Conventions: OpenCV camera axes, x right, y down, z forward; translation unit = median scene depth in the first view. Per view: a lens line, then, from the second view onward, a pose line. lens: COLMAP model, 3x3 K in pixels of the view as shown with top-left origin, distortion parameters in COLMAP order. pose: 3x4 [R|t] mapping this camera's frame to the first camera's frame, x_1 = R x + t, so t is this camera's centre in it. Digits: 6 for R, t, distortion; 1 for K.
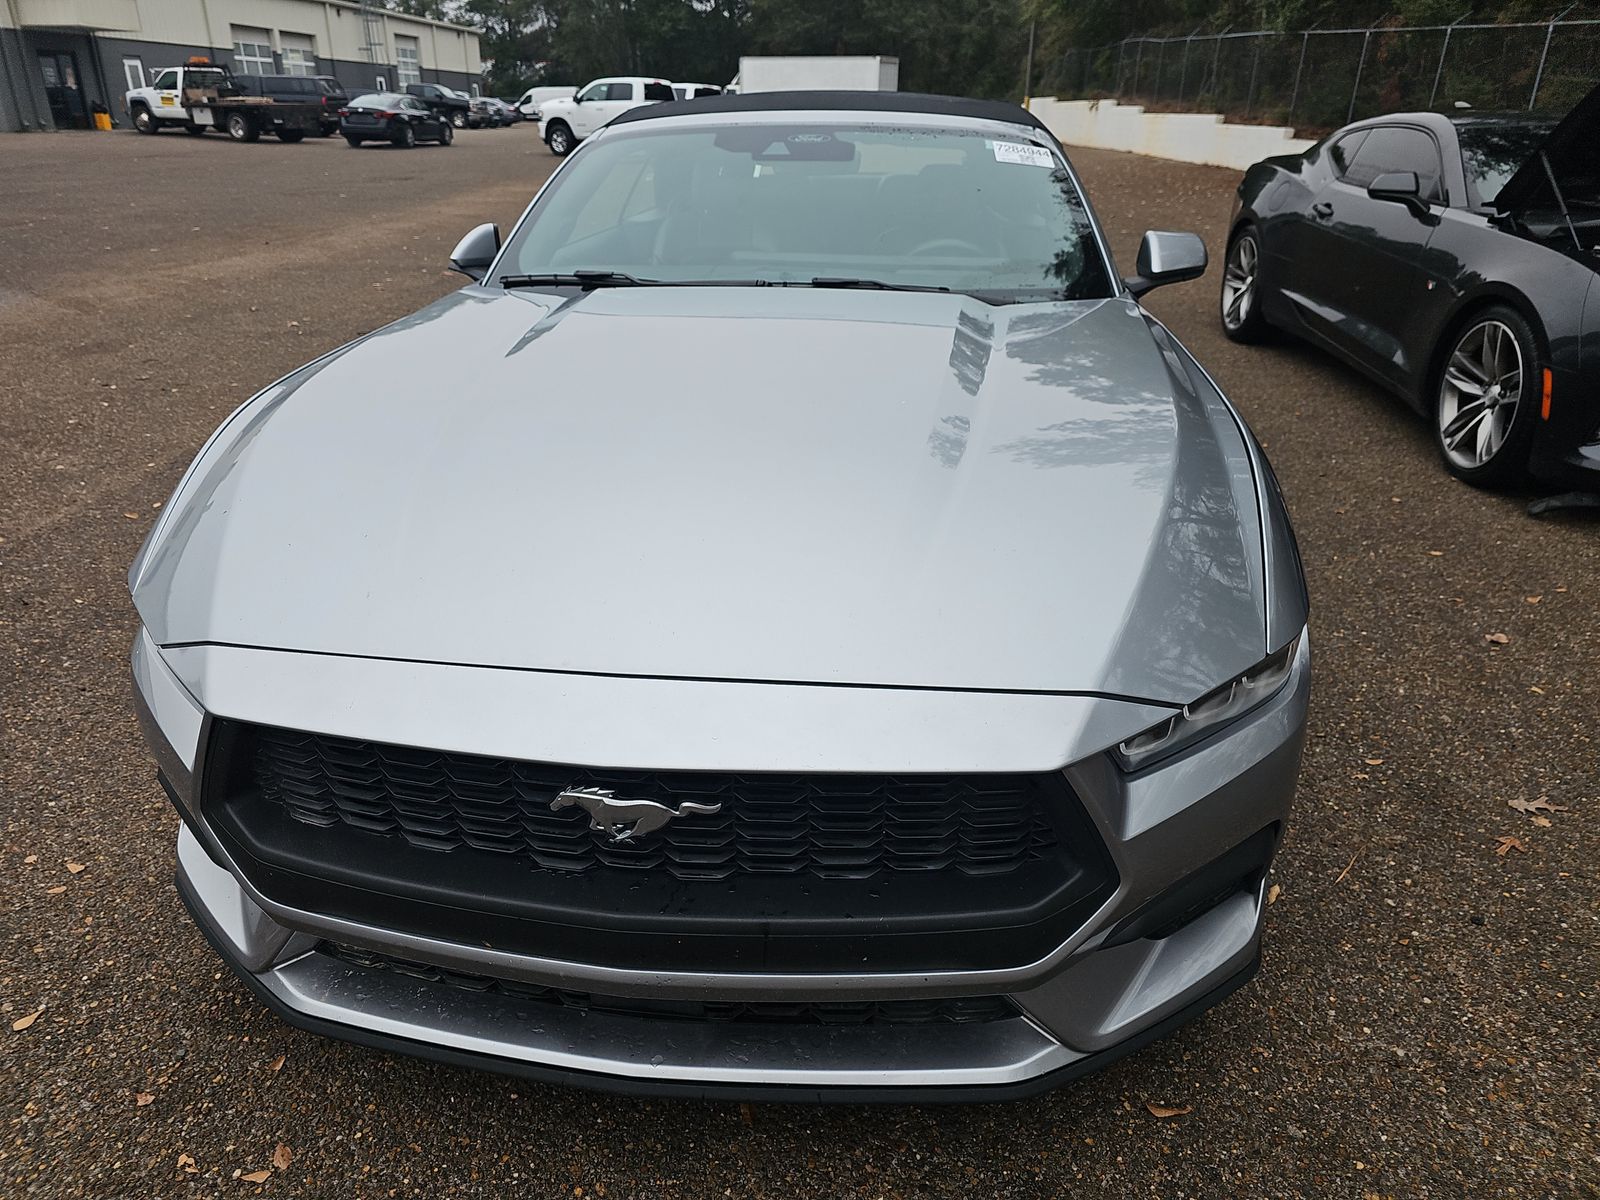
lens RADIAL K [[1066.2, 0, 806.3], [0, 1066.2, 607.3], [0, 0, 1]] dist [0.046362, -0.053078]
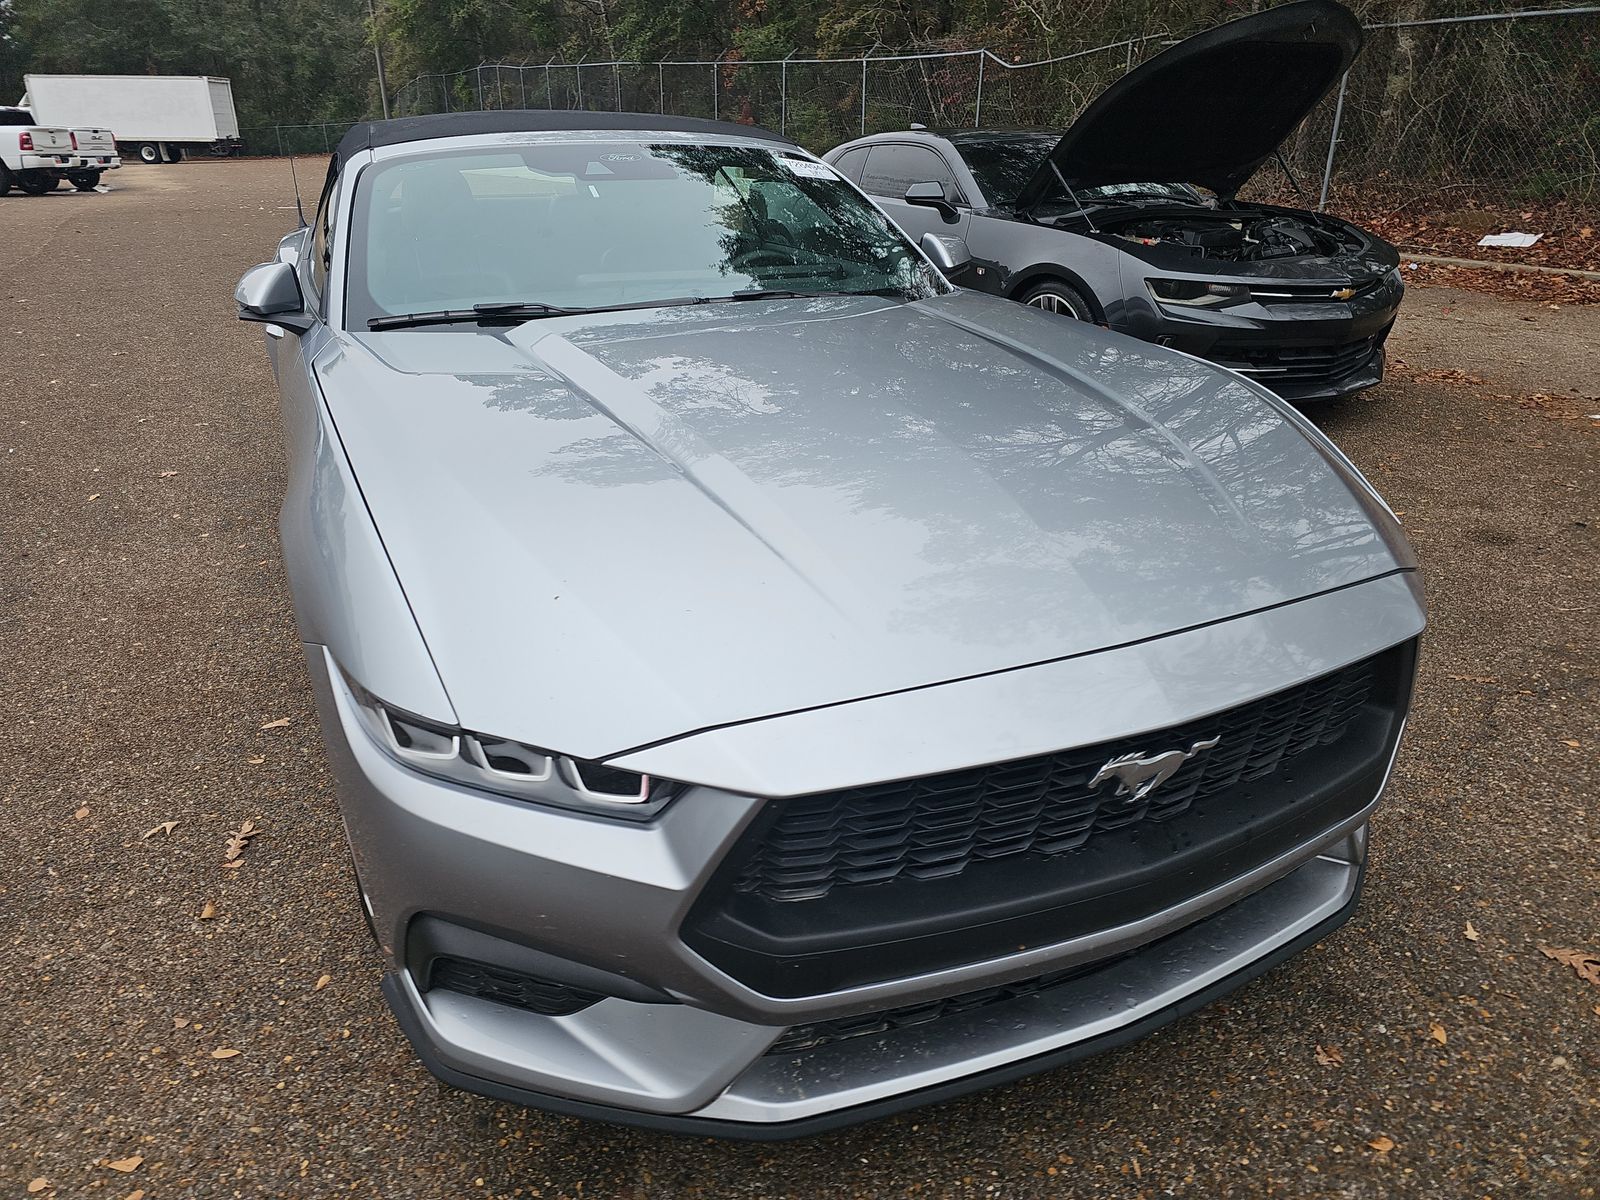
lens RADIAL K [[1050.4, 0, 795.6], [0, 1050.4, 591.7], [0, 0, 1]] dist [0.047803, -0.044946]
pose [[0.854615, -0.211243, 0.474352, -0.290800], [0.223391, 0.974224, 0.031380, -0.029035], [-0.468754, 0.079148, 0.879776, 0.068734]]
